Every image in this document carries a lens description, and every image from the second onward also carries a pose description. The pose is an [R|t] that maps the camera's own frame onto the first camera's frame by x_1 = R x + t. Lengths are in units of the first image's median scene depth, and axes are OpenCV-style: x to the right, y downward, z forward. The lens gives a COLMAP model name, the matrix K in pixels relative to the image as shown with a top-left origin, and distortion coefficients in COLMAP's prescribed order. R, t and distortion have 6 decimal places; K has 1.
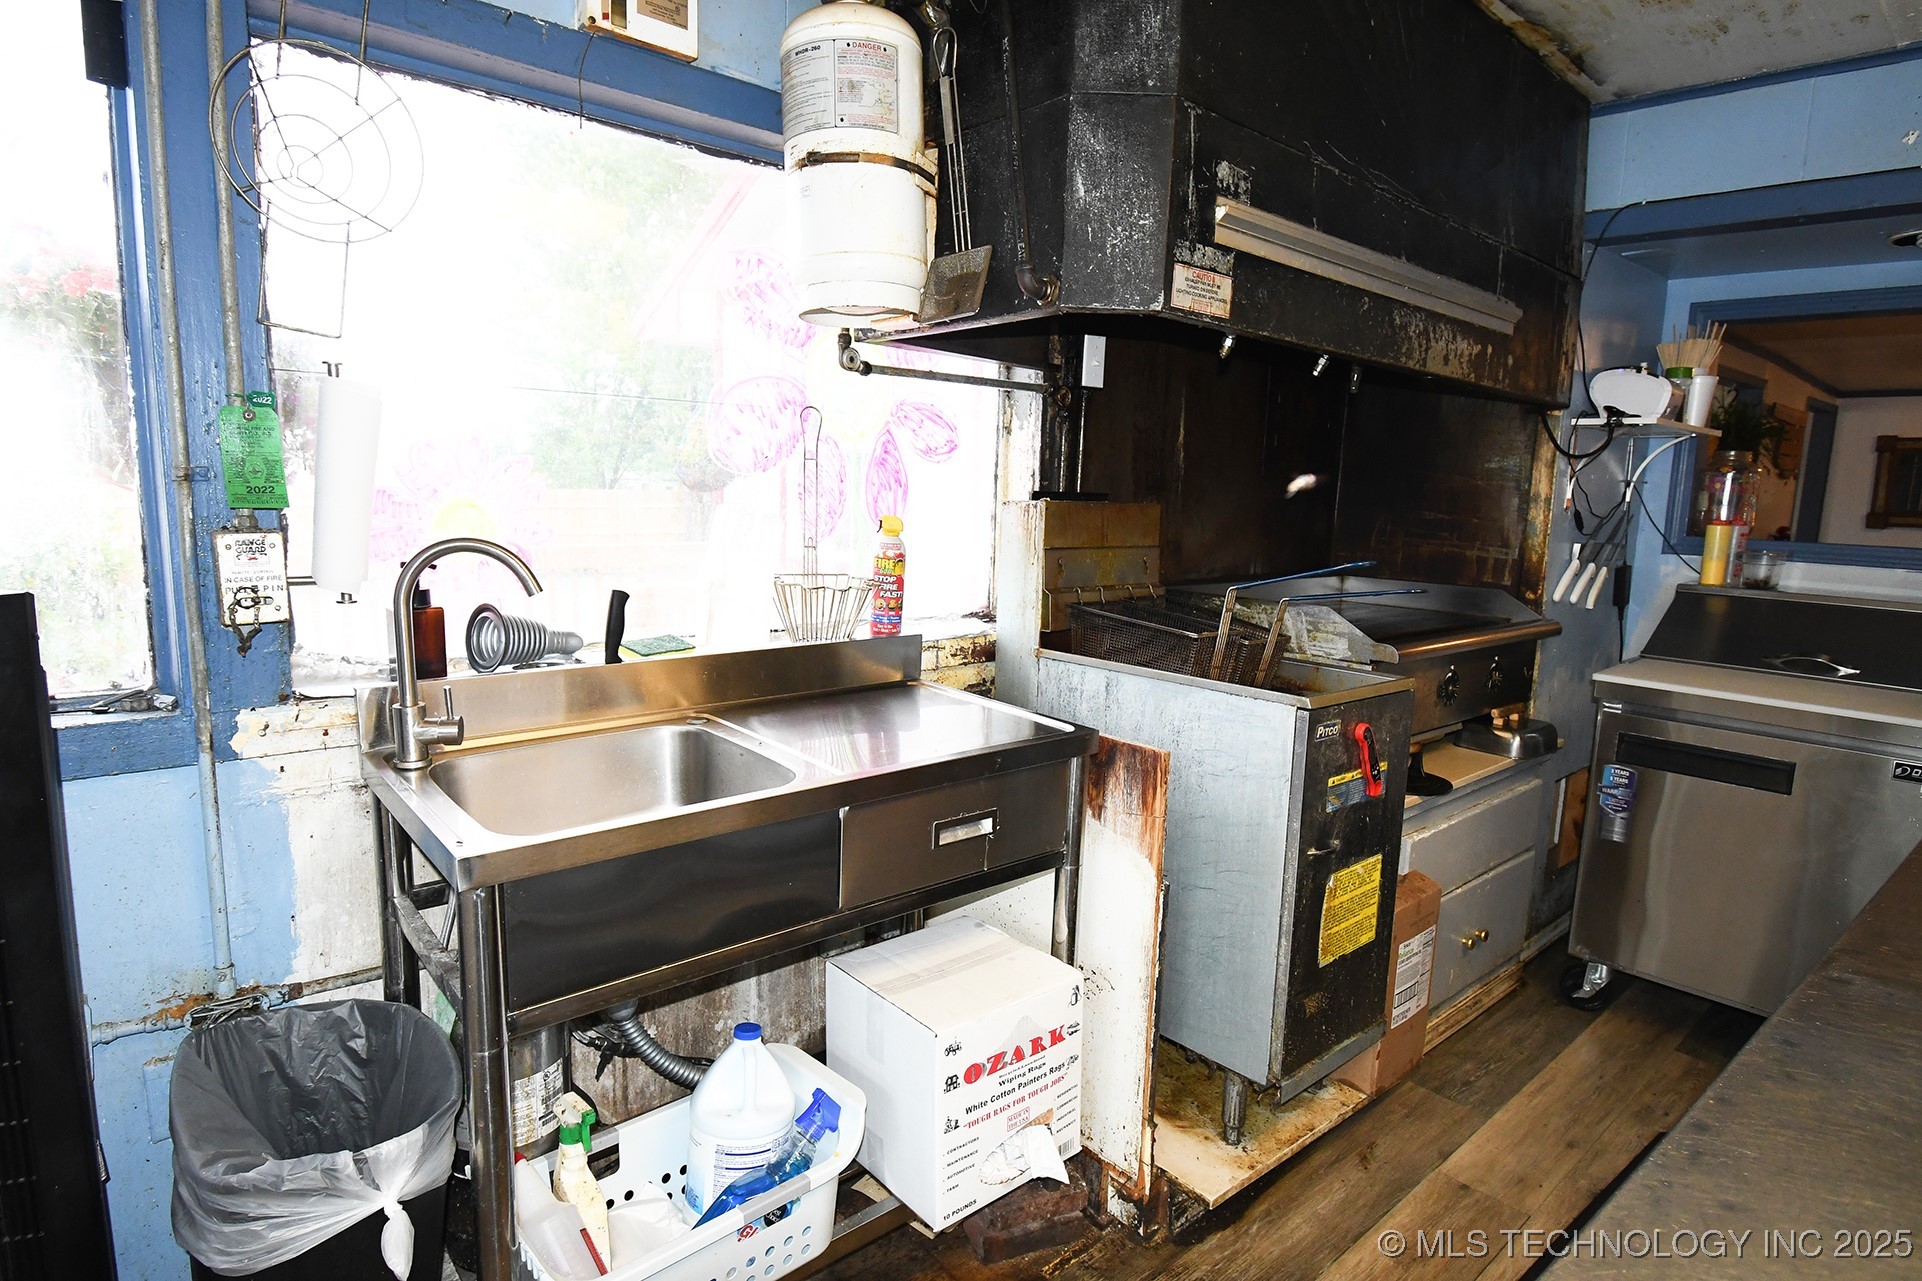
lens RADIAL K [[1047.7, 0, 961.0], [0, 1047.7, 640.5], [0, 0, 1]] dist [0.024020, -0.031854]
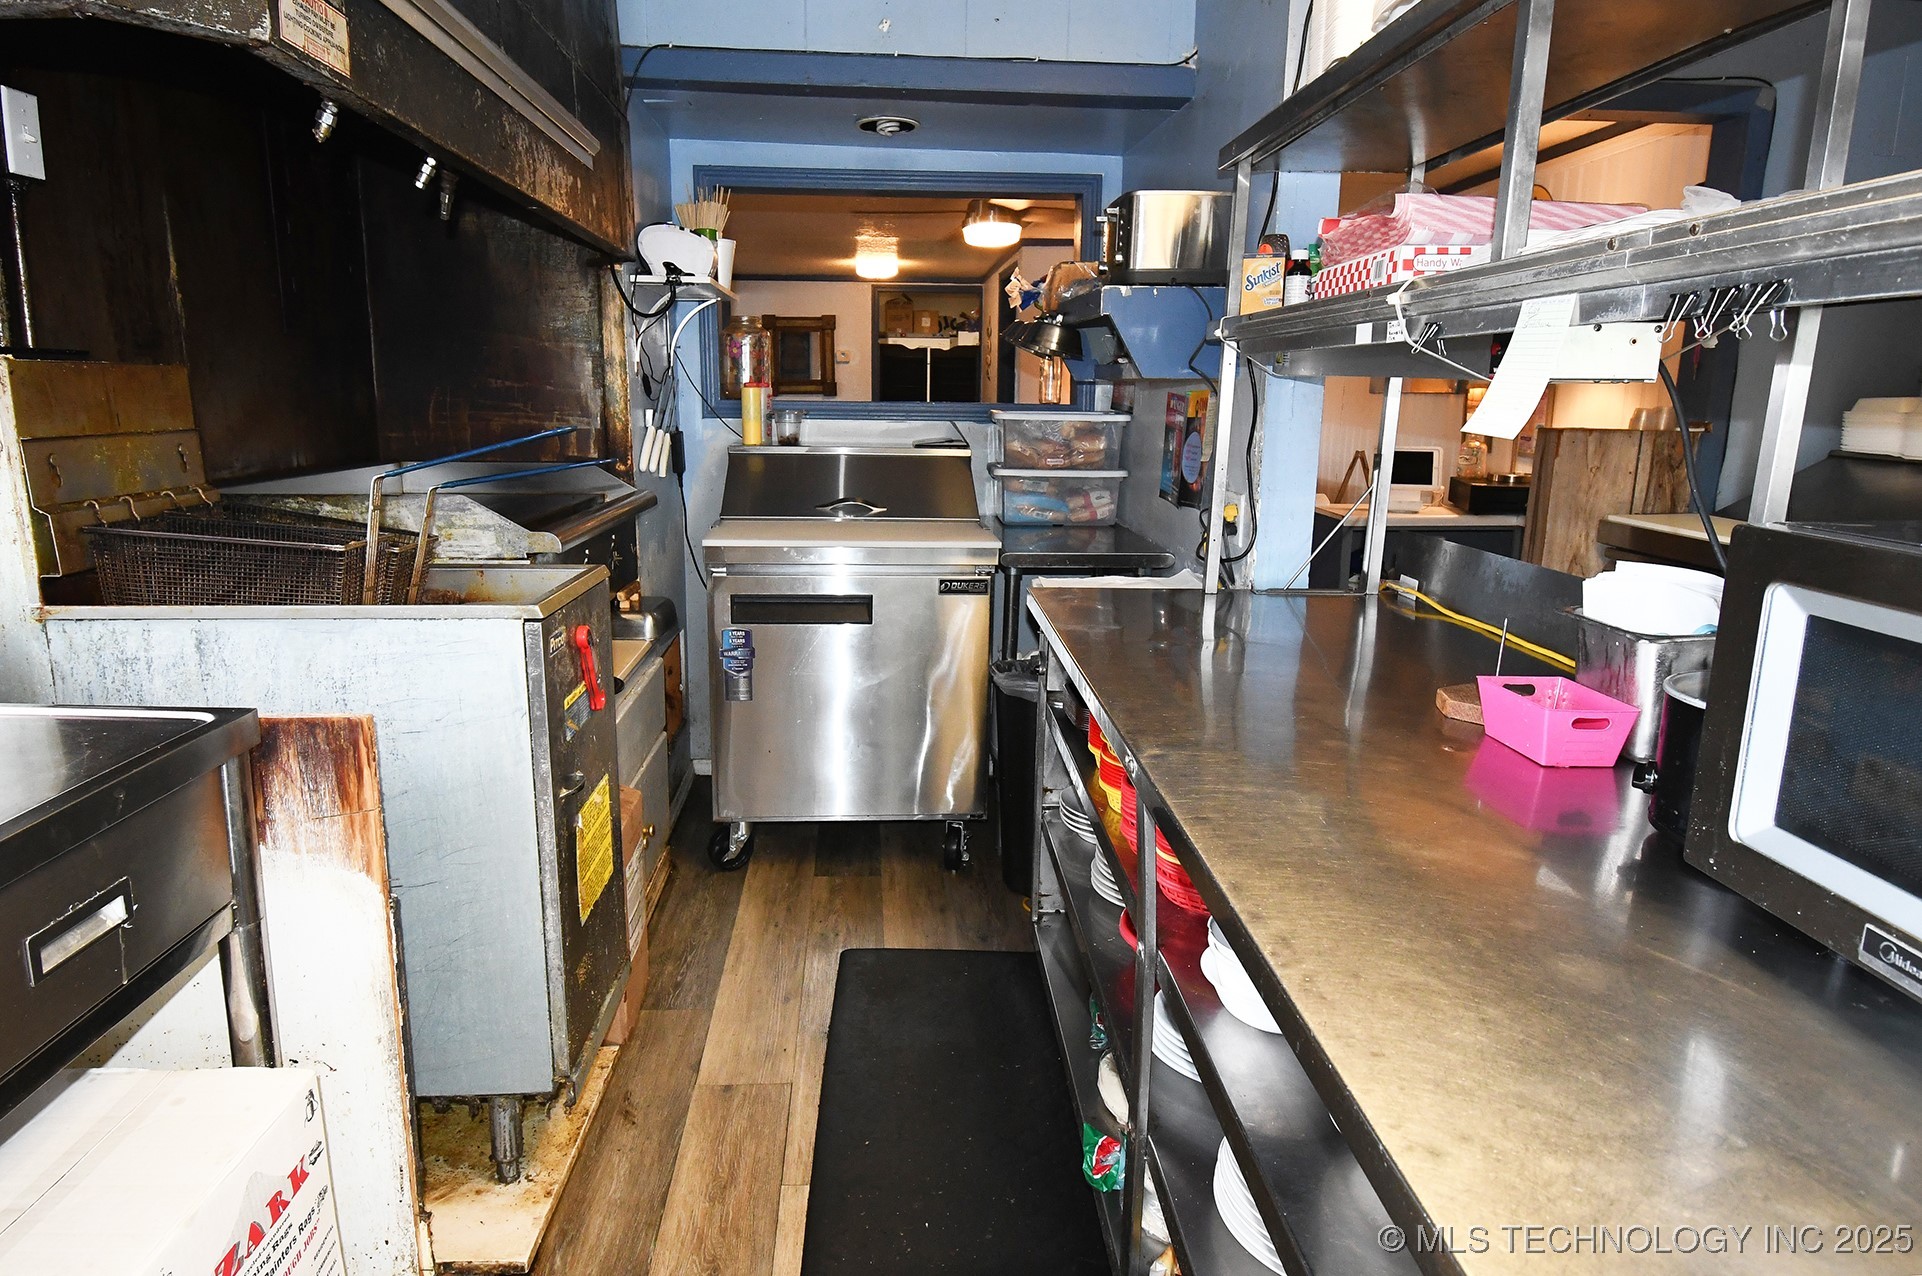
lens RADIAL K [[1140.3, 0, 937.2], [0, 1140.3, 626.8], [0, 0, 1]] dist [0.027854, -0.039902]
pose [[0.622424, -0.181874, 0.761256, -0.115674], [0.123676, 0.983262, 0.133794, -0.005640], [-0.772847, 0.010873, 0.634499, 0.191857]]
